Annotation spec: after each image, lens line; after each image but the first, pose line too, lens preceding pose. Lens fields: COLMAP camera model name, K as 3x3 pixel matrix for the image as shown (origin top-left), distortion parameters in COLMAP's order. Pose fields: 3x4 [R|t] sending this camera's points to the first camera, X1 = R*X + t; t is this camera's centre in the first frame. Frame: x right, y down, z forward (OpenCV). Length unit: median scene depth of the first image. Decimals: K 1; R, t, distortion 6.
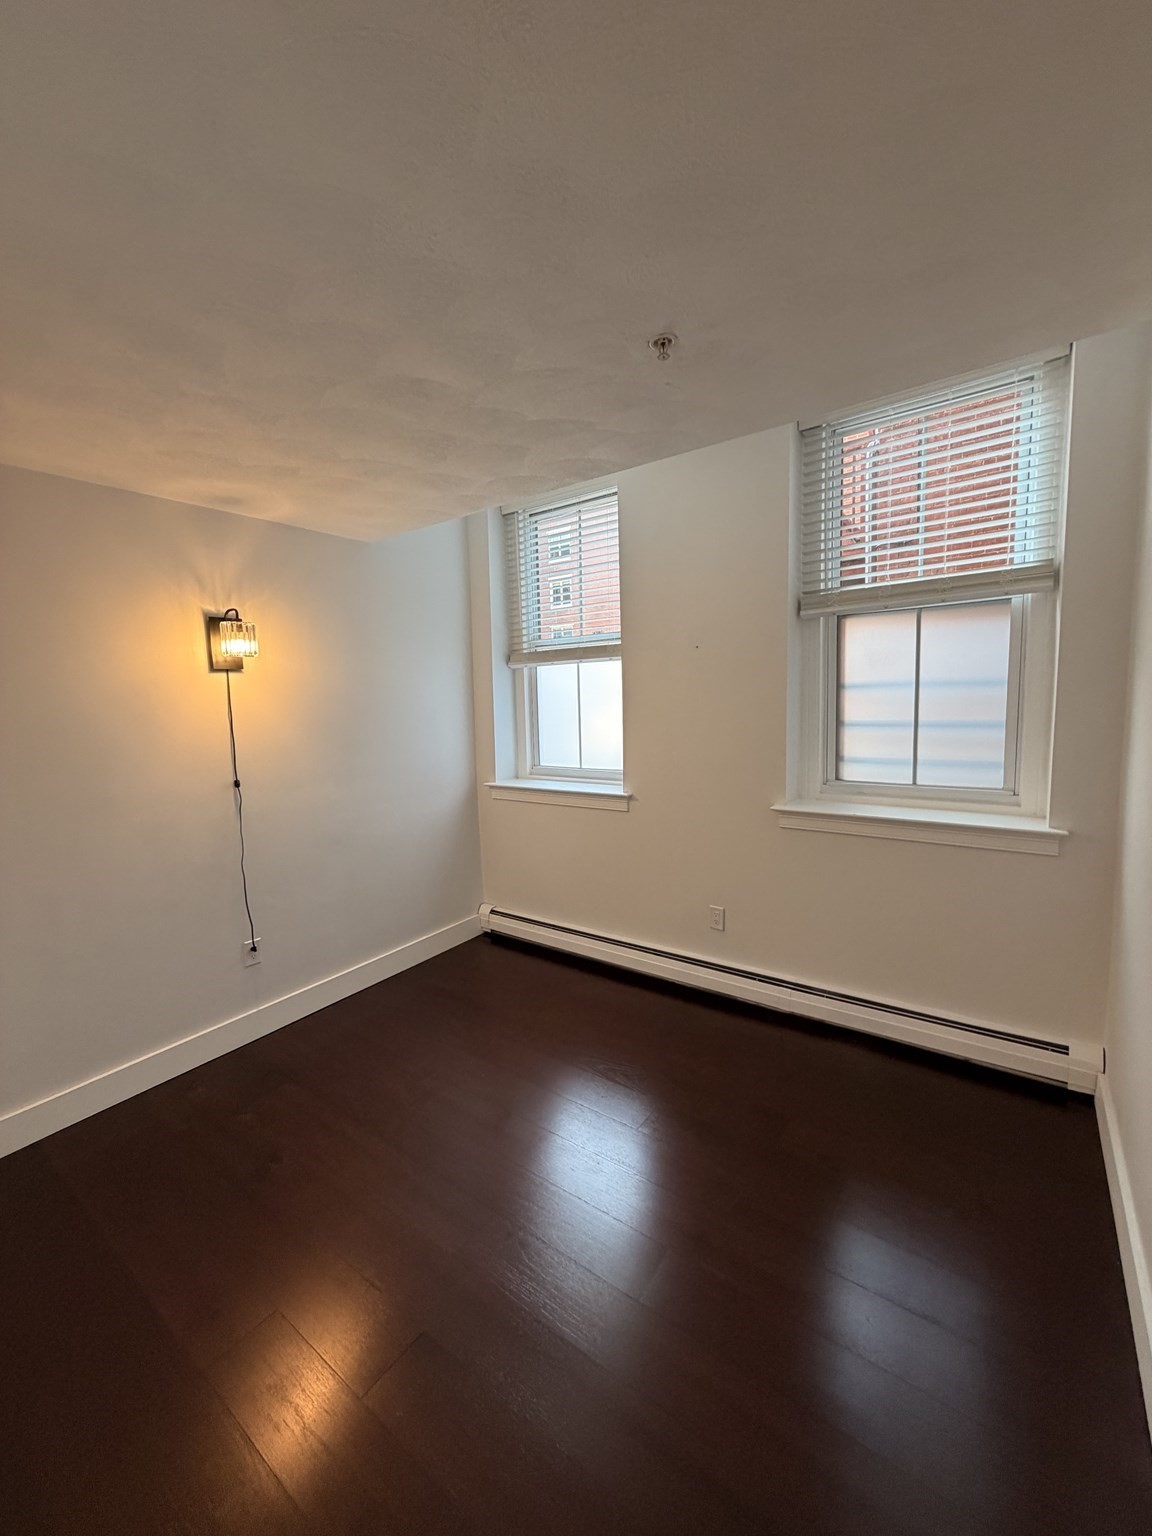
lens RADIAL K [[613.0, 0, 578.6], [0, 613.0, 756.8], [0, 0, 1]] dist [0.001227, 0.000314]
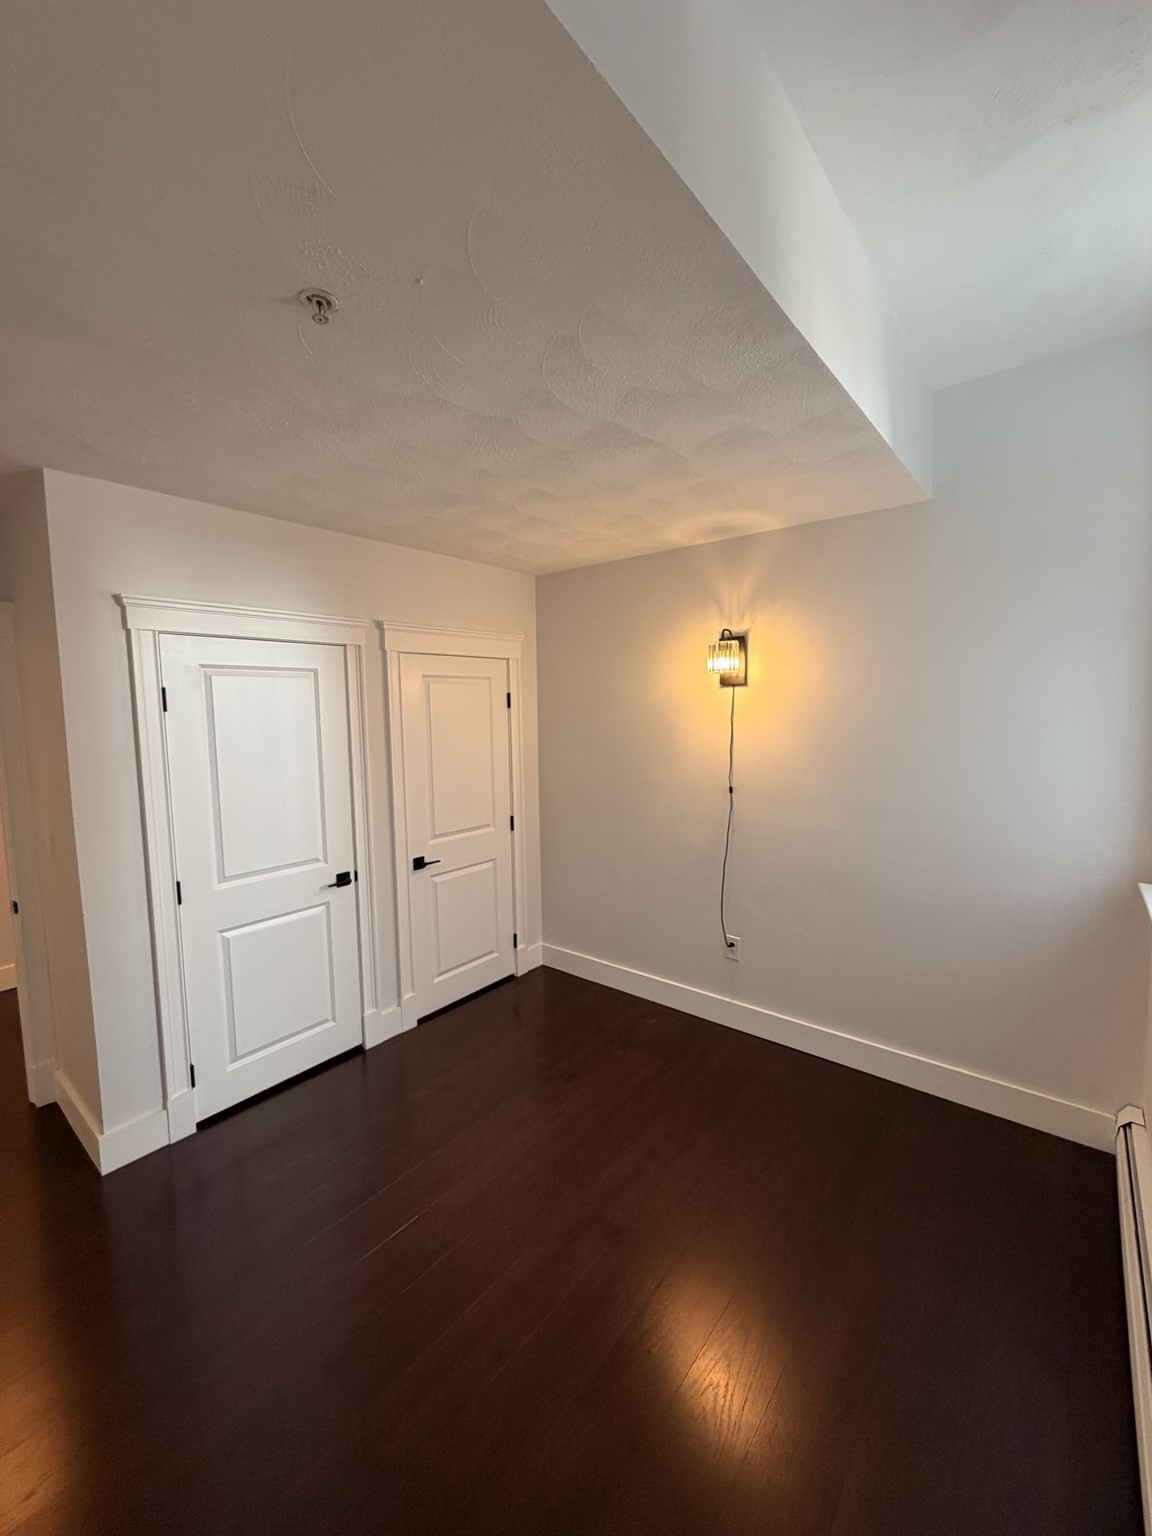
lens RADIAL K [[613.0, 0, 571.1], [0, 613.0, 773.0], [0, 0, 1]] dist [0.001227, 0.000314]
pose [[-0.025316, 0.119103, -0.992559, 0.287448], [-0.100560, 0.987538, 0.121065, -0.048102], [0.994609, 0.102877, -0.013023, 0.400303]]
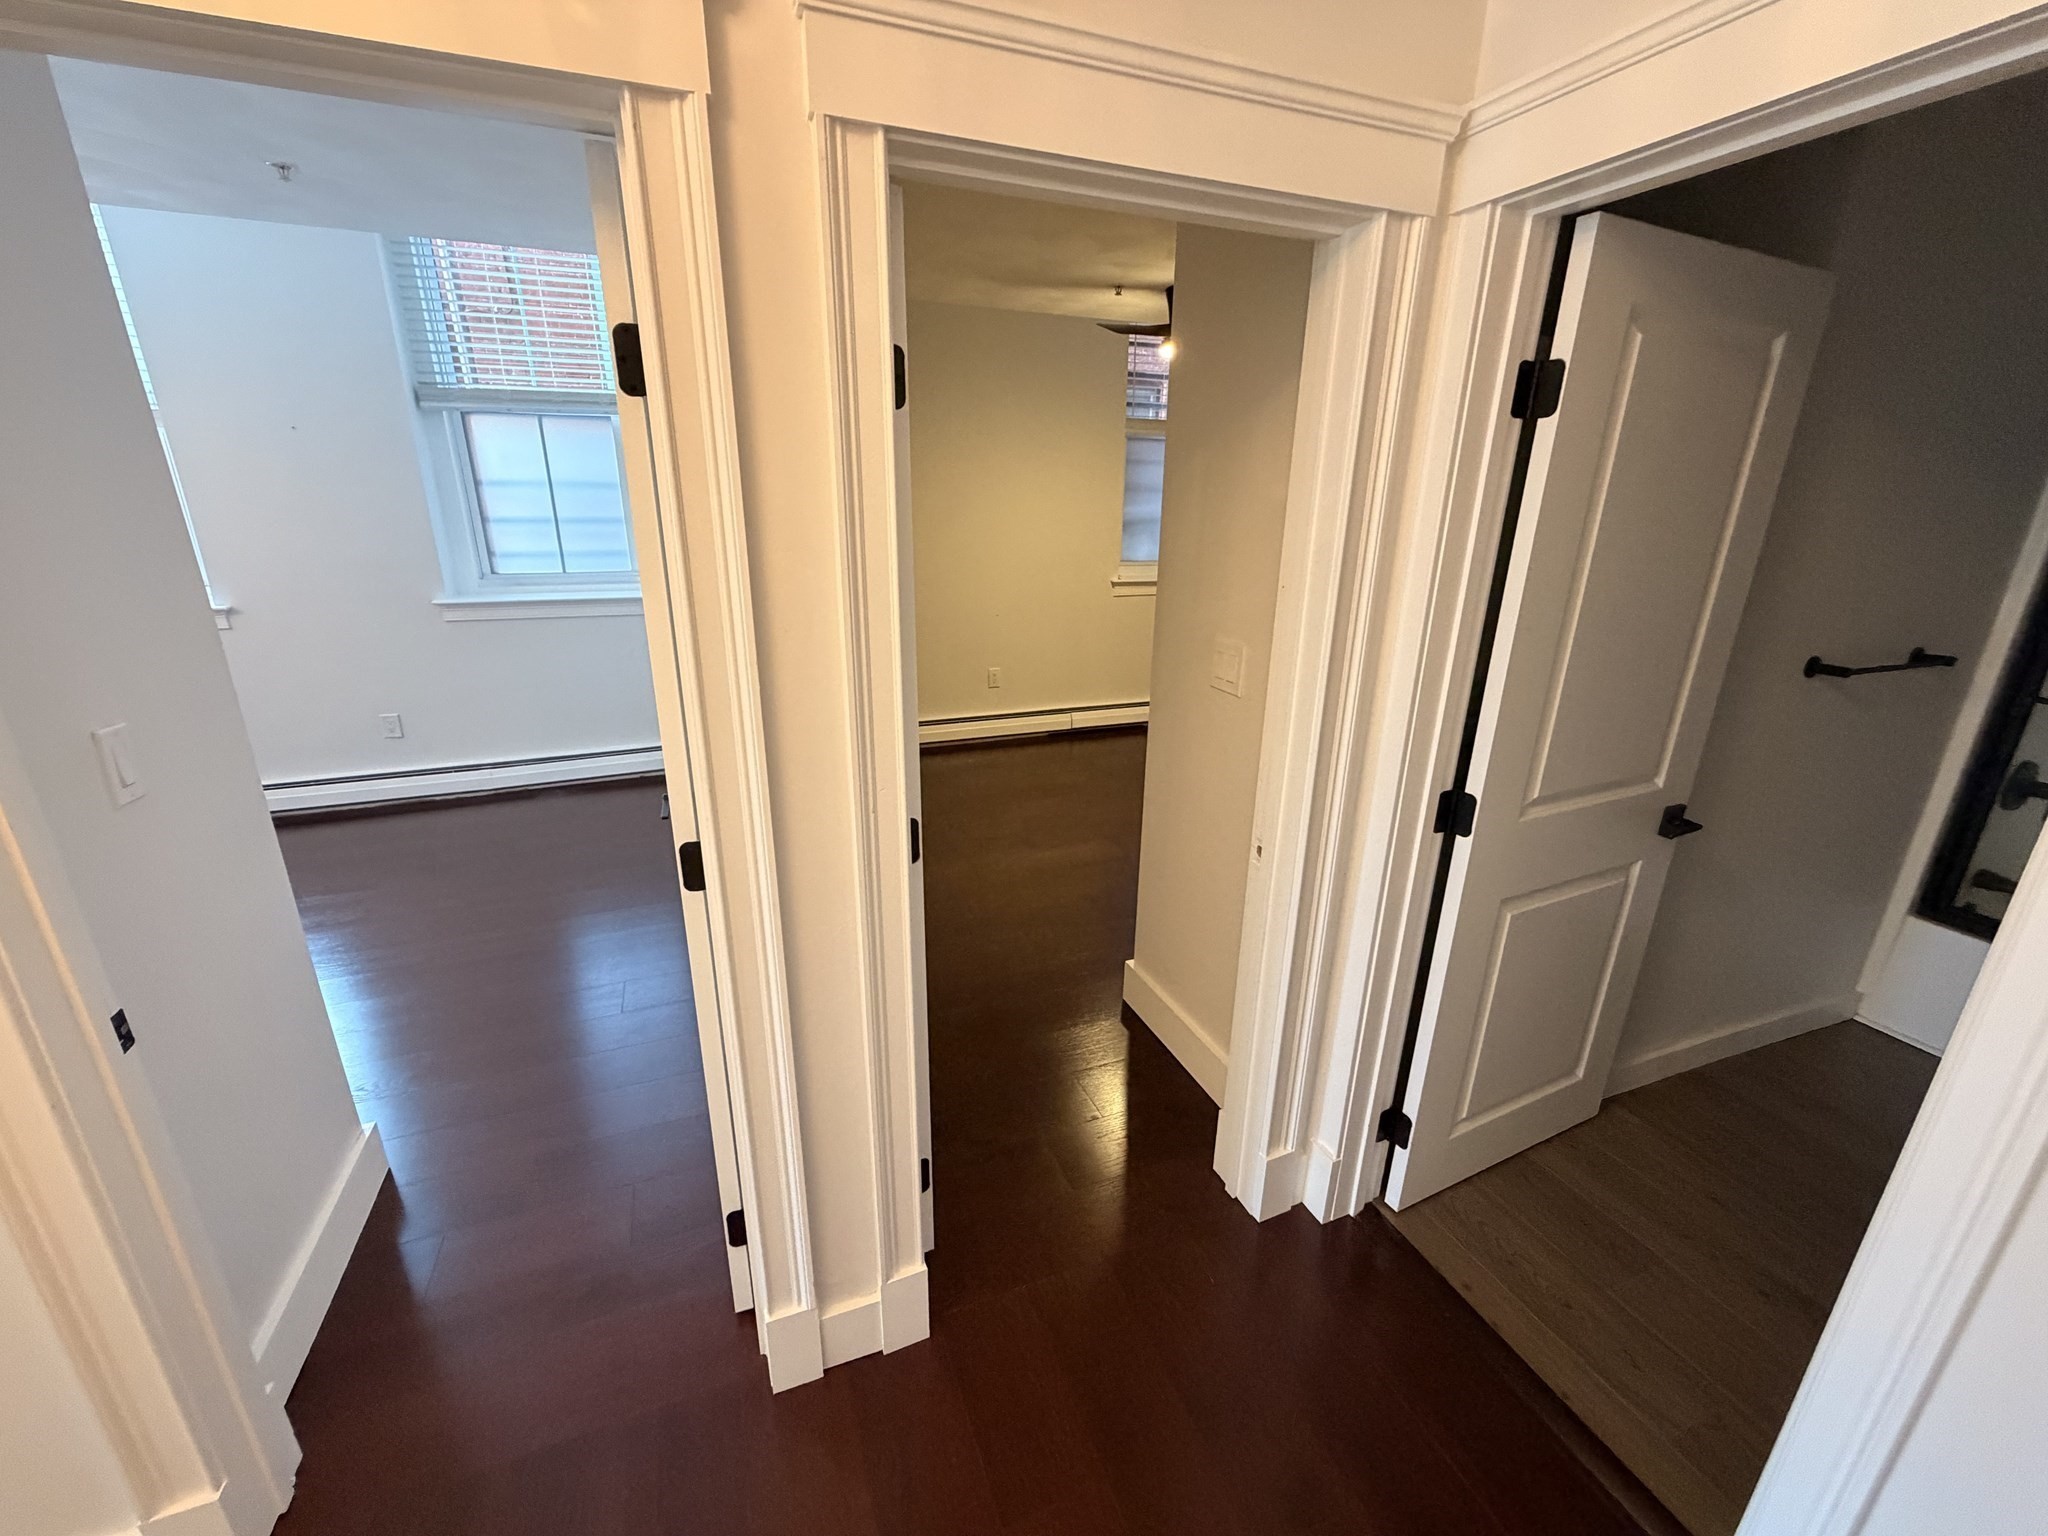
lens RADIAL K [[817.3, 0, 1022.6], [0, 817.3, 760.6], [0, 0, 1]] dist [0.001227, 0.000314]
pose [[0.531303, -0.228944, 0.815661, -0.346717], [0.064674, 0.970944, 0.230402, 0.089868], [-0.844710, -0.069662, 0.530672, -0.597099]]
